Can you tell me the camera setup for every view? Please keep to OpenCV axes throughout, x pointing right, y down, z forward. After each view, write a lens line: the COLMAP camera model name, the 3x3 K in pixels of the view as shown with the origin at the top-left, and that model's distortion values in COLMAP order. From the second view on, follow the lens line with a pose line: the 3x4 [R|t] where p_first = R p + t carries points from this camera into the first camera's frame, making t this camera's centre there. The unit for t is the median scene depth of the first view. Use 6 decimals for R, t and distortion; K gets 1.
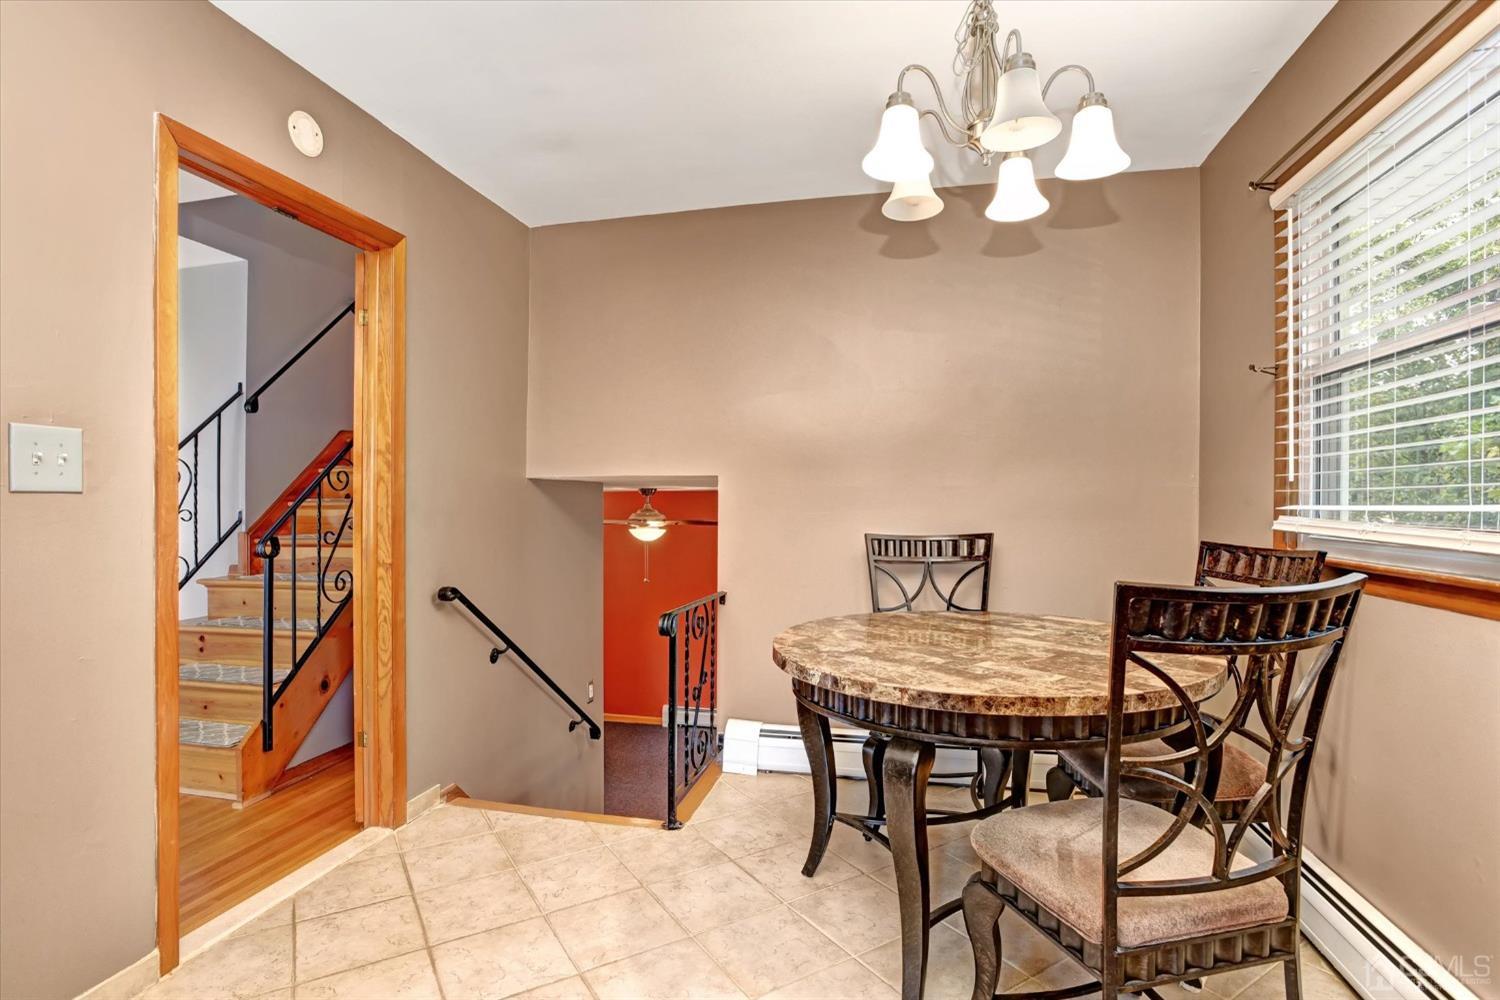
lens RADIAL K [[760.9, 0, 721.5], [0, 760.9, 510.3], [0, 0, 1]] dist [-0.015628, 0.009959]
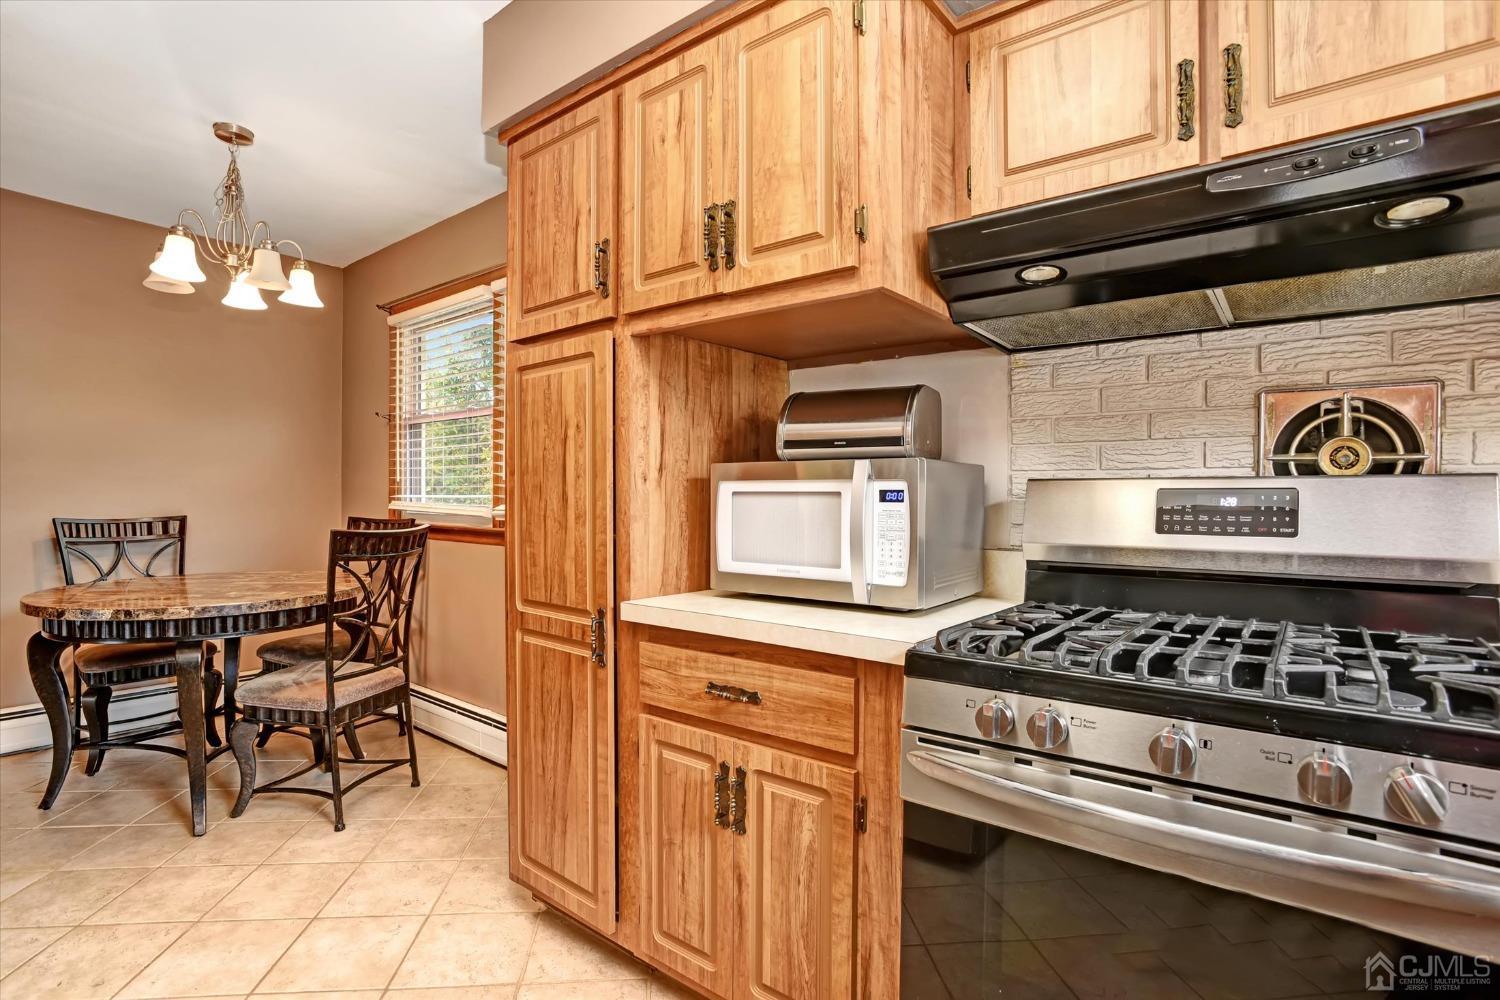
lens RADIAL K [[760.9, 0, 759.4], [0, 760.9, 503.0], [0, 0, 1]] dist [-0.015628, 0.009959]
pose [[0.449285, -0.003065, 0.893383, -0.468894], [-0.000961, 0.999992, 0.003914, 0.004805], [-0.893388, -0.002617, 0.449278, -0.574351]]
